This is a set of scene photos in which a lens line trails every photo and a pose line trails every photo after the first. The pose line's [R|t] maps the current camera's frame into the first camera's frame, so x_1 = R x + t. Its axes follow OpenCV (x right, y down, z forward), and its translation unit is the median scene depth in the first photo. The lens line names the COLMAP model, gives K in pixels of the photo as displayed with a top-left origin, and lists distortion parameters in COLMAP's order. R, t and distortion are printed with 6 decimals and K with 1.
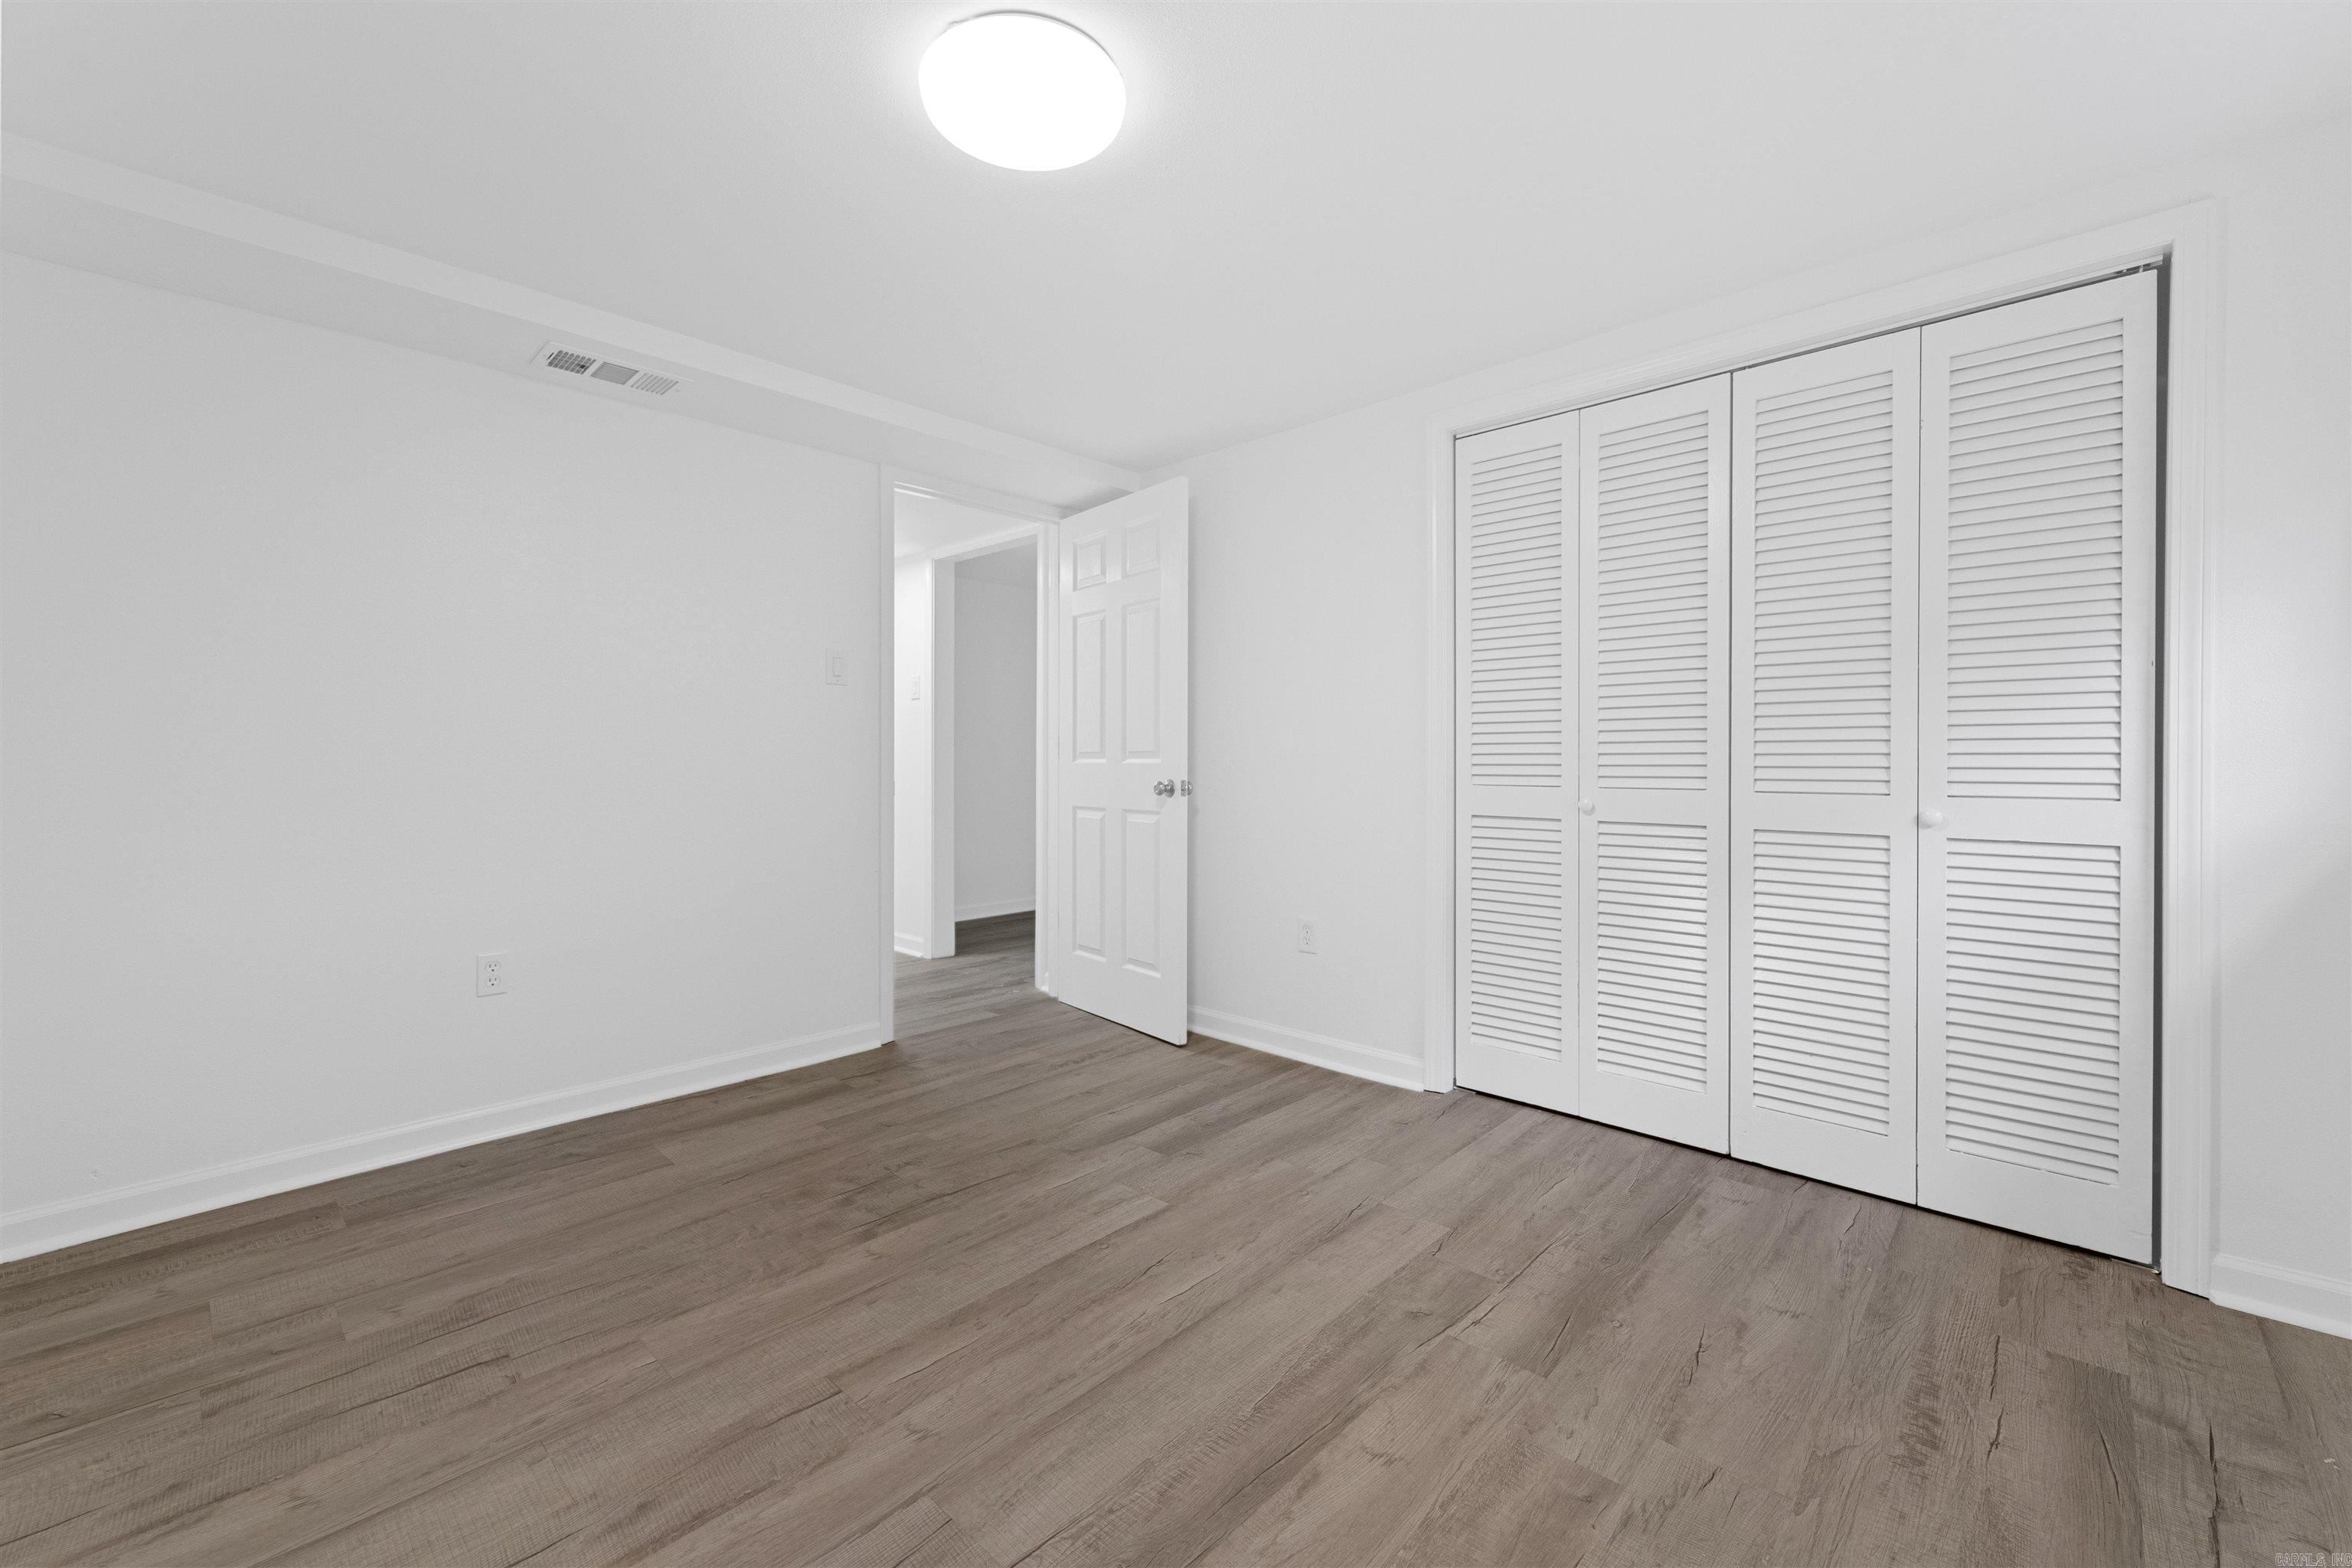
lens RADIAL K [[959.4, 0, 1171.8], [0, 959.4, 753.0], [0, 0, 1]] dist [0.008339, -0.005071]
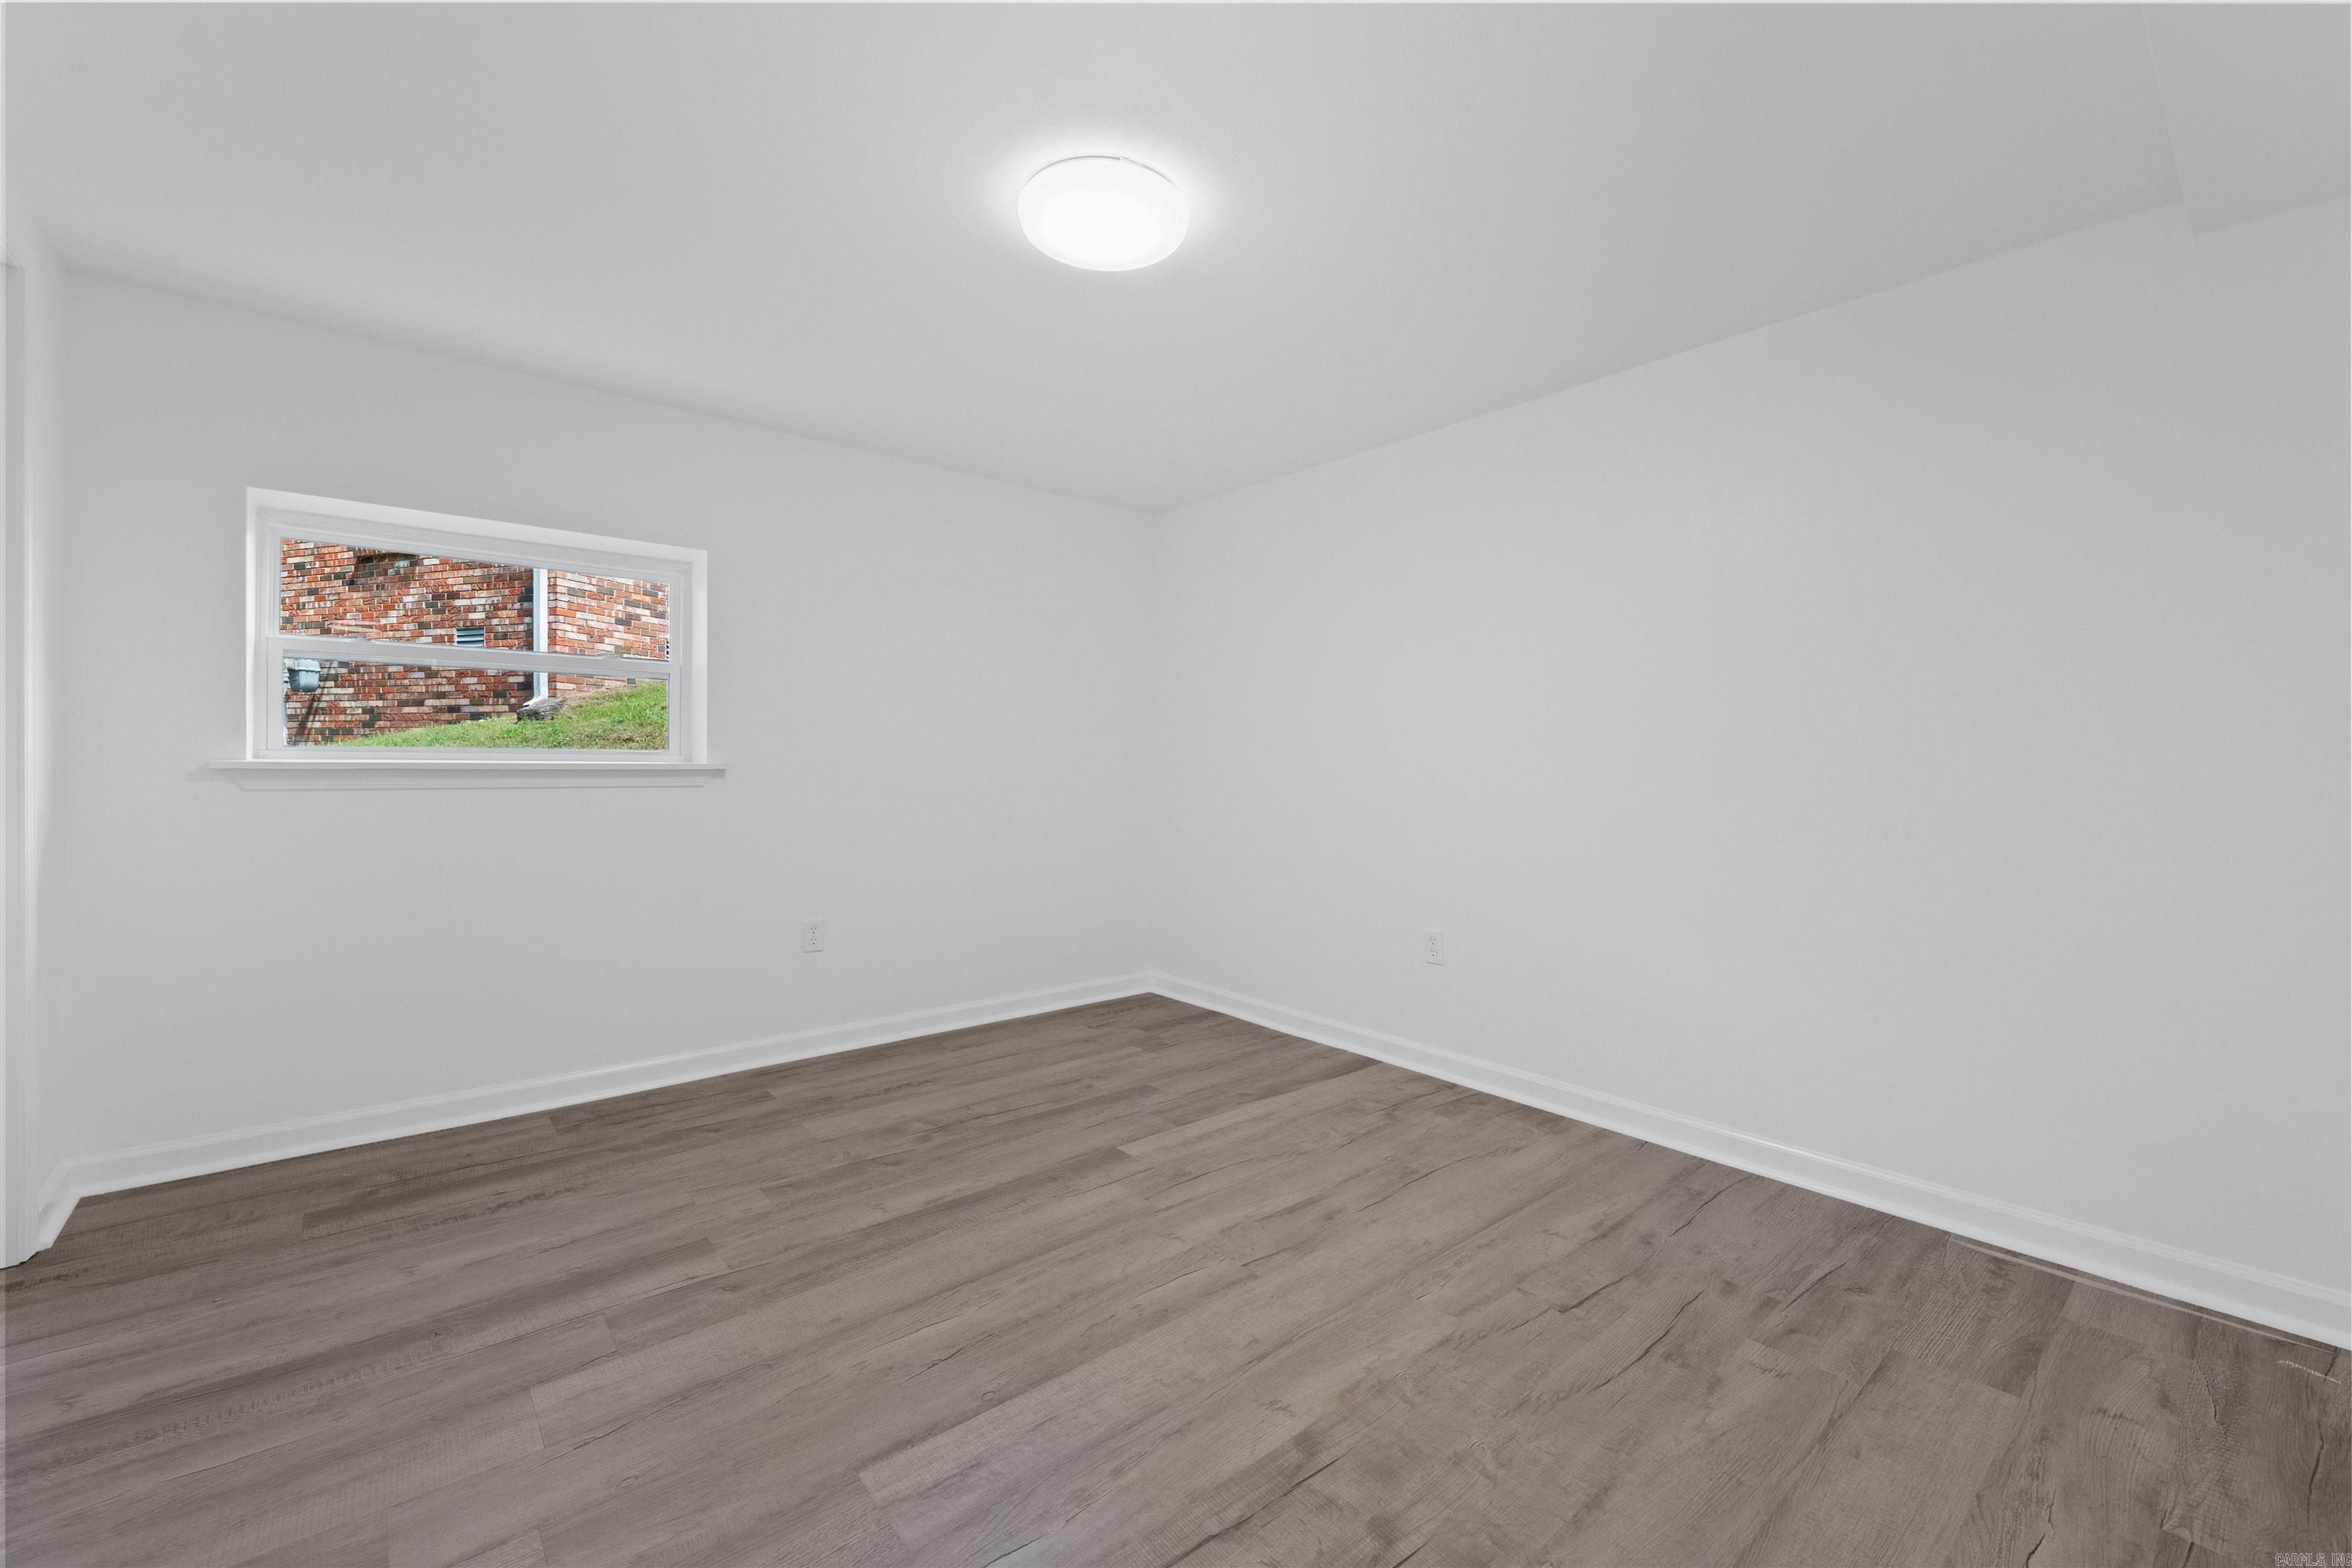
lens RADIAL K [[939.5, 0, 1166.7], [0, 939.5, 777.6], [0, 0, 1]] dist [0.001036, -0.000949]
pose [[-0.993253, -0.006796, 0.115768, -0.314439], [-0.005739, 0.999939, 0.009459, 0.006700], [-0.115825, 0.008731, -0.993231, 1.831897]]
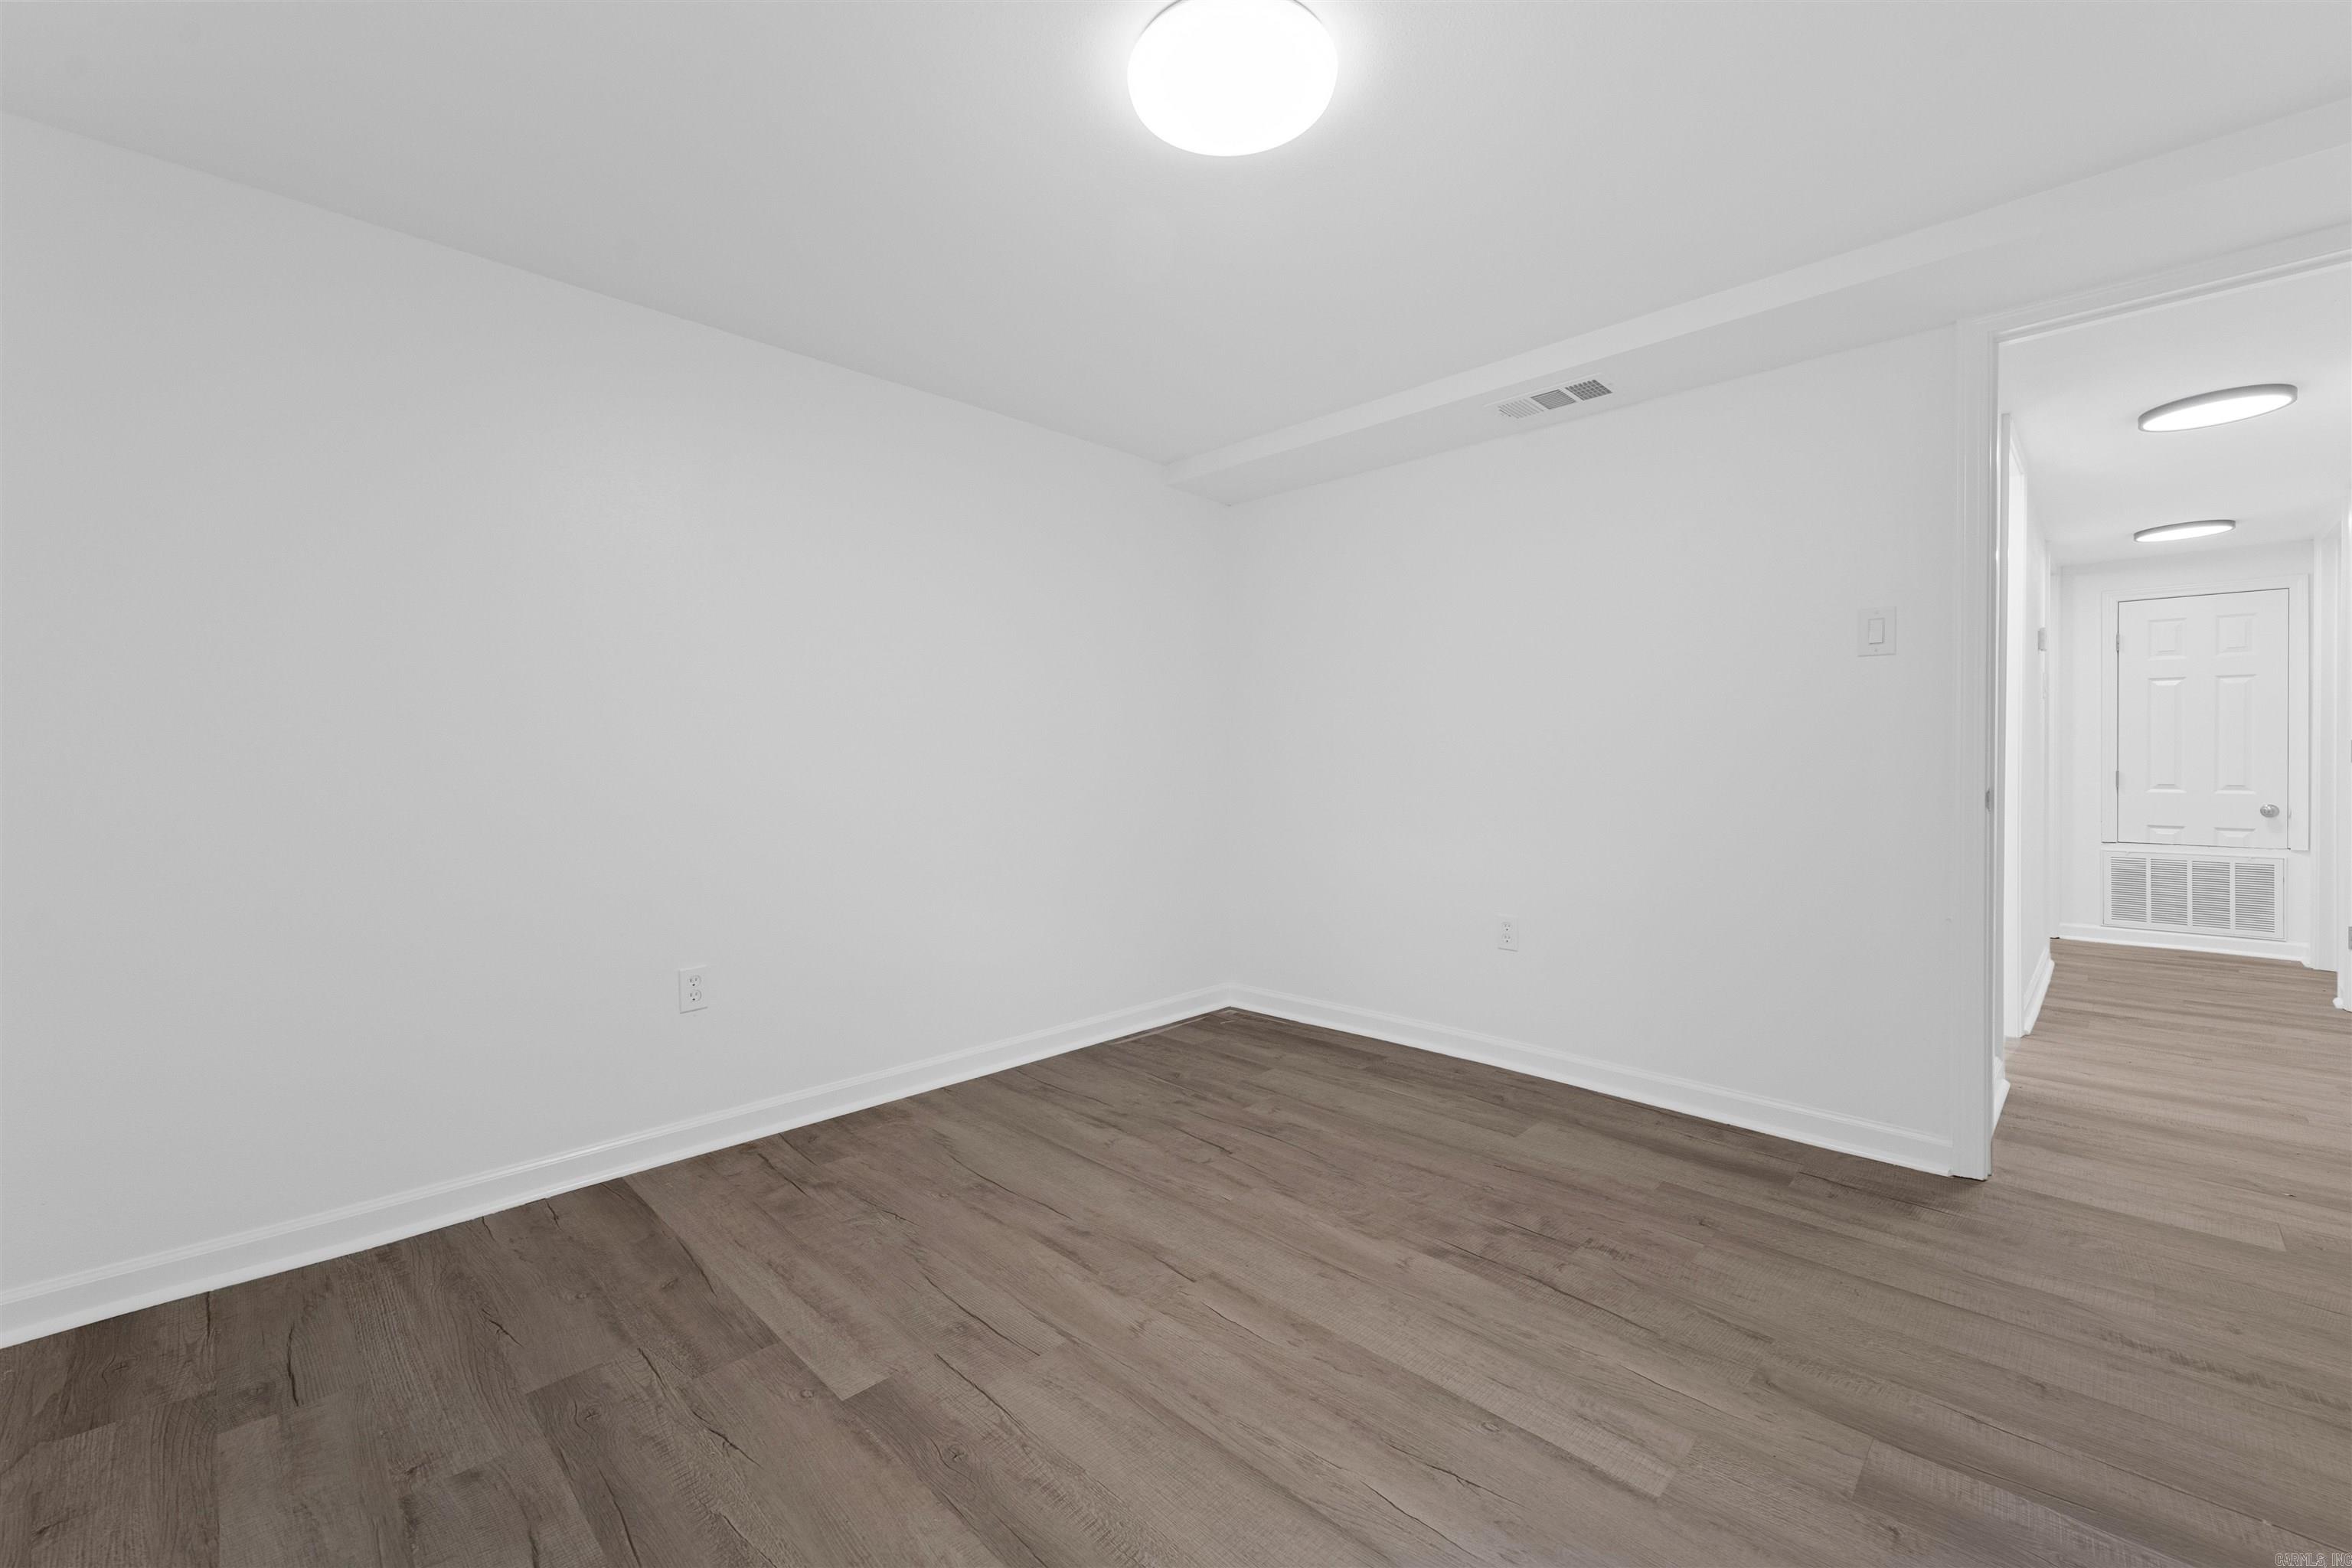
lens RADIAL K [[959.4, 0, 1171.8], [0, 959.4, 753.0], [0, 0, 1]] dist [0.008339, -0.005071]
pose [[-0.030495, -0.002884, -0.999531, 0.704163], [0.006606, 0.999973, -0.003087, 0.004794], [0.999513, -0.006697, -0.030475, 0.829363]]
